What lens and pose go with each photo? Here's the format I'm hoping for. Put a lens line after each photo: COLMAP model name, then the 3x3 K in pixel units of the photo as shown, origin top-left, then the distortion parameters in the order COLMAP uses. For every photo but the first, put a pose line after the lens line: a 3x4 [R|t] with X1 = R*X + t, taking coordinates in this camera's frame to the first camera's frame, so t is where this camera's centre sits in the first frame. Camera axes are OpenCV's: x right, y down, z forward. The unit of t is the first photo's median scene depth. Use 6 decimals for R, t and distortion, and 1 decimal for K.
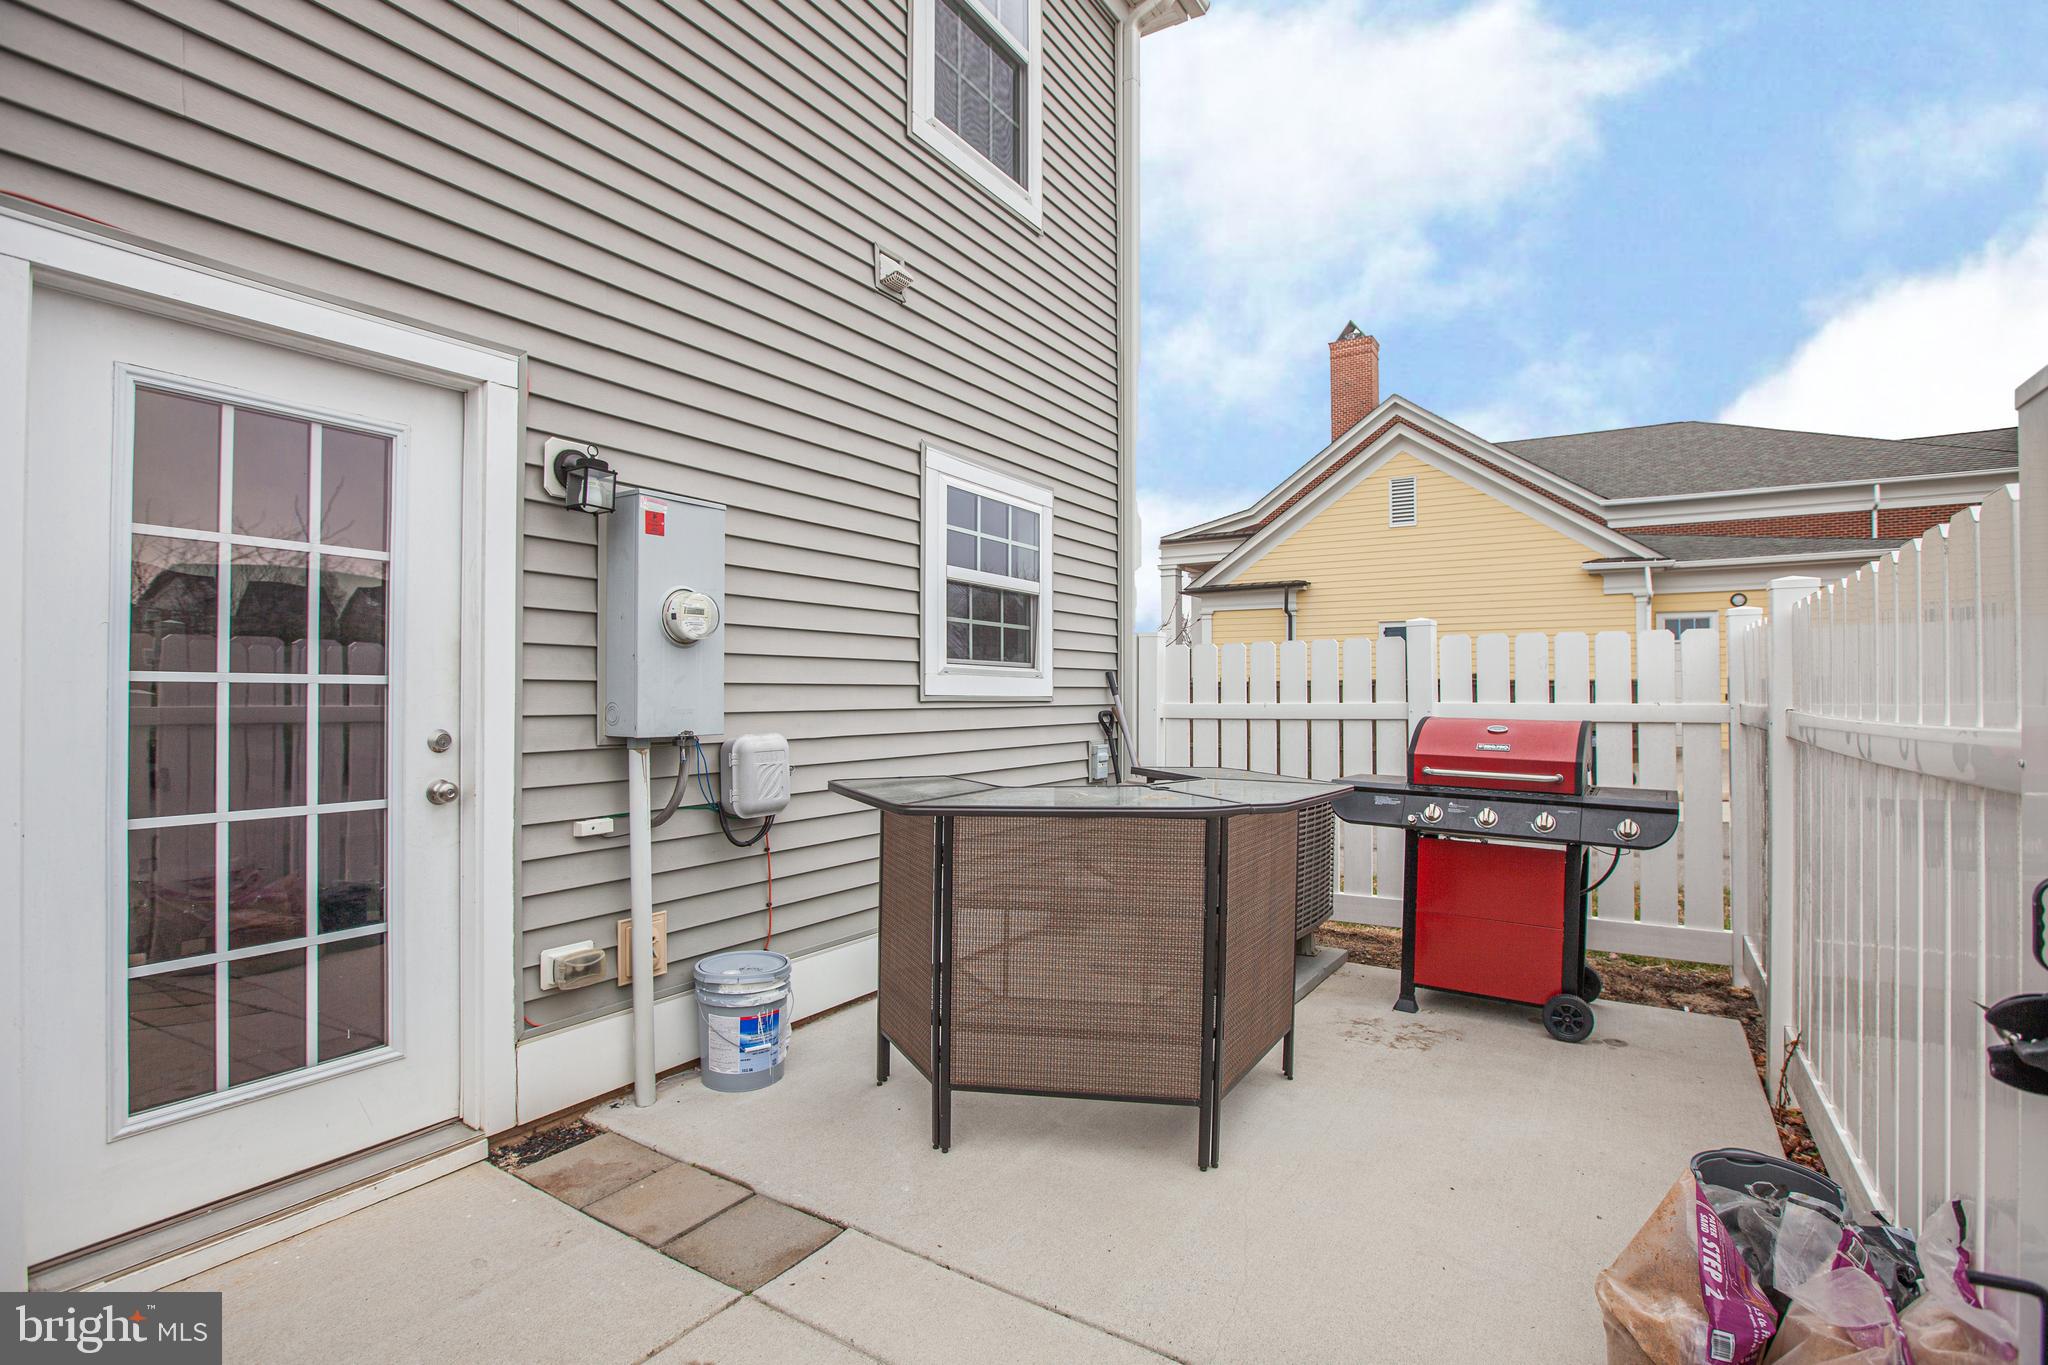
lens RADIAL K [[985.6, 0, 1024.0], [0, 985.6, 682.5], [0, 0, 1]] dist [-0.055019, 0.023561]
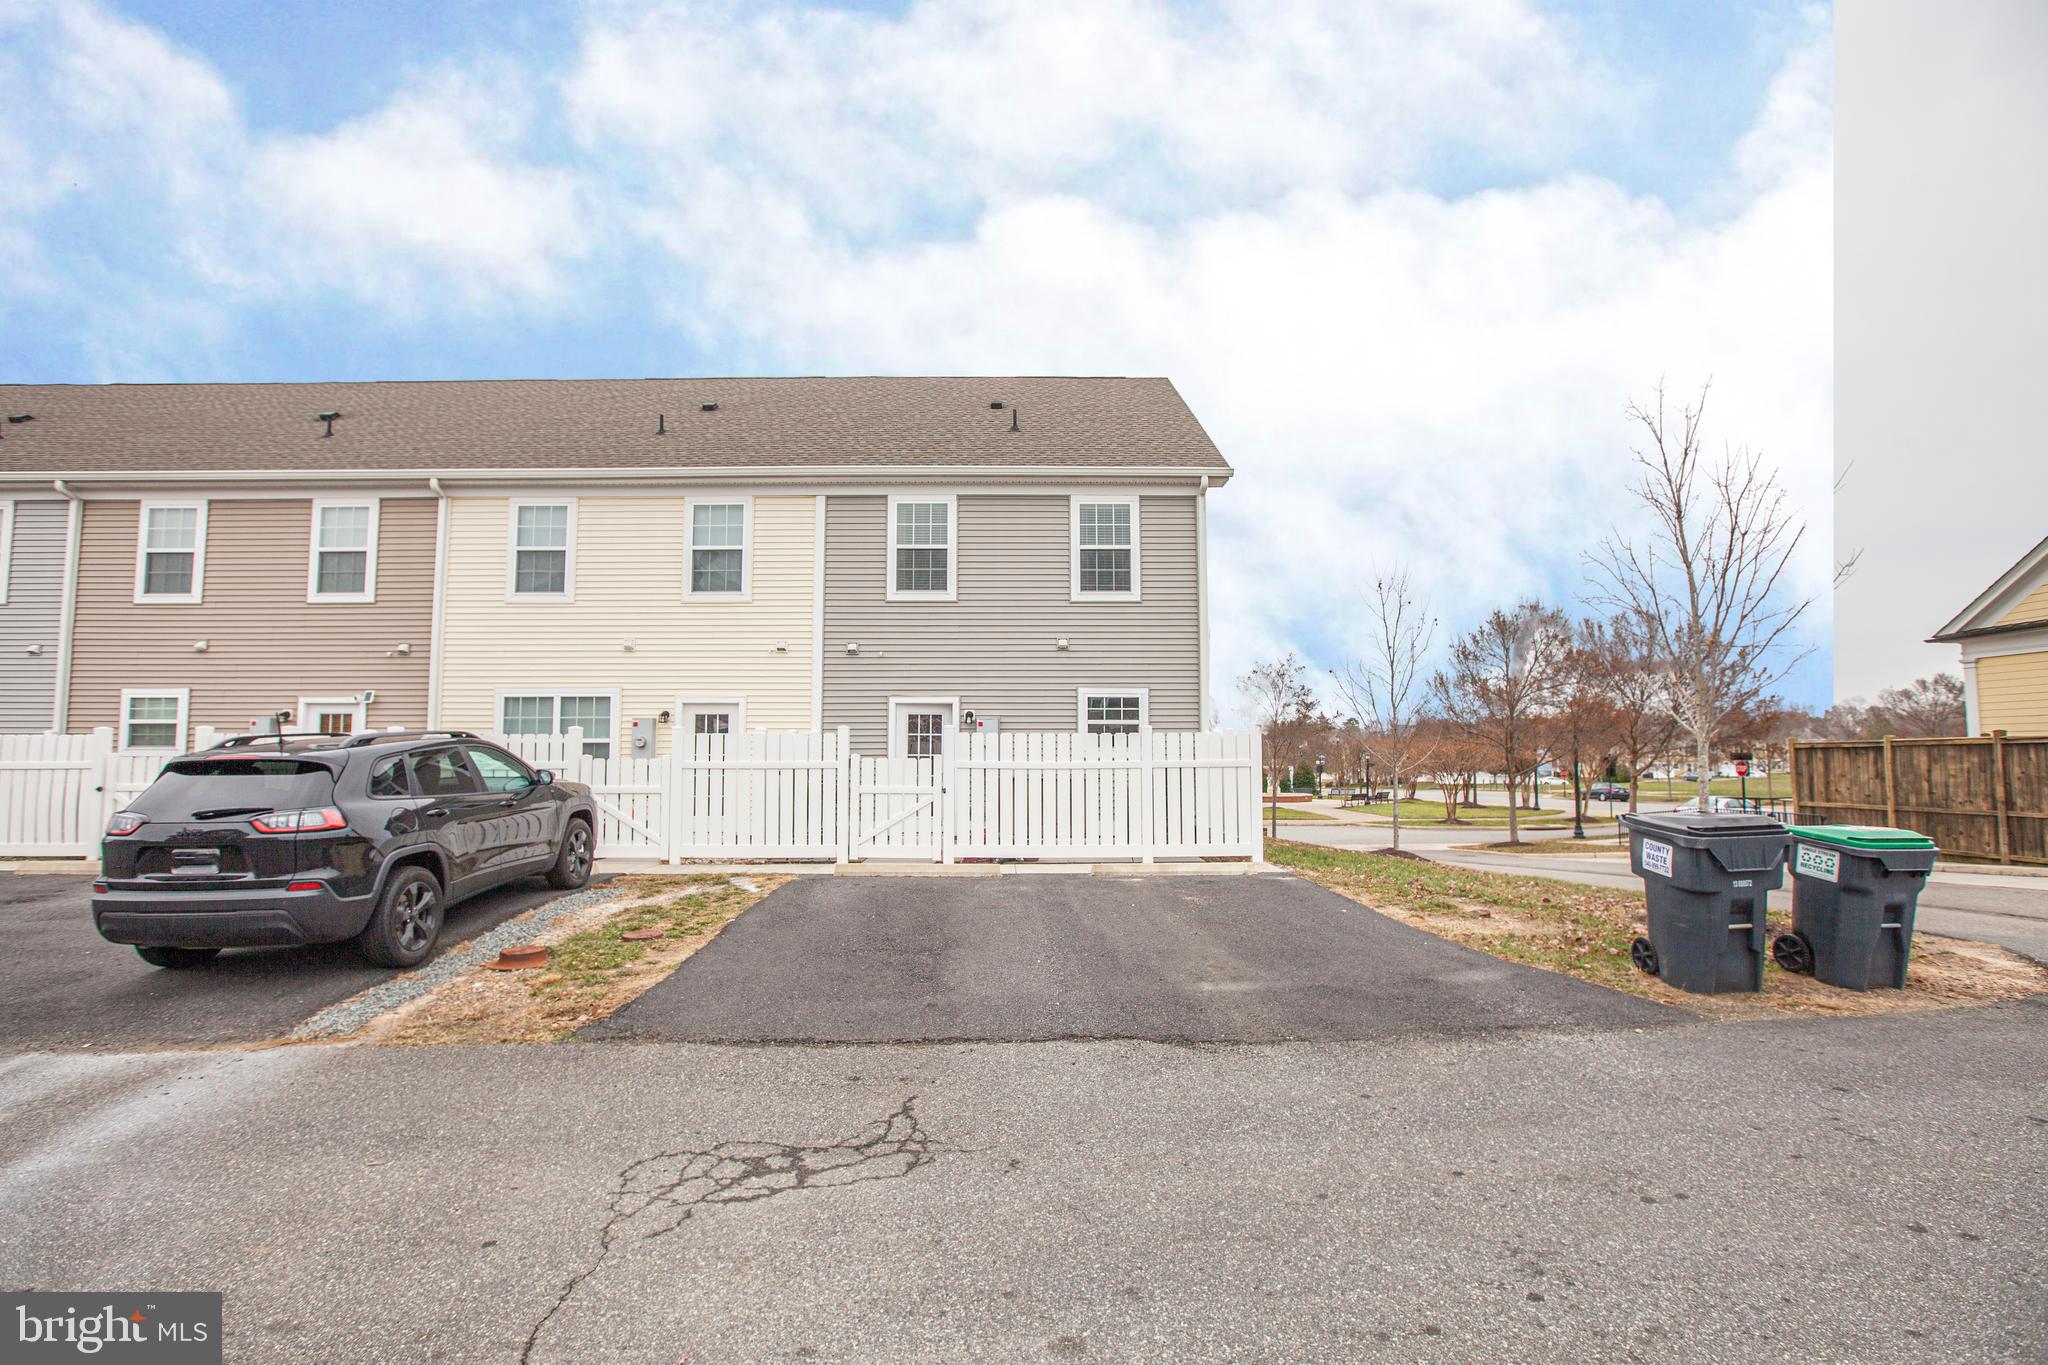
lens RADIAL K [[953.6, 0, 1014.7], [0, 953.6, 679.7], [0, 0, 1]] dist [-0.051748, 0.019632]
pose [[0.534653, -0.071497, -0.842042, 0.511913], [0.012610, 0.996979, -0.076646, -0.001463], [0.844978, 0.030361, 0.533939, -0.197371]]
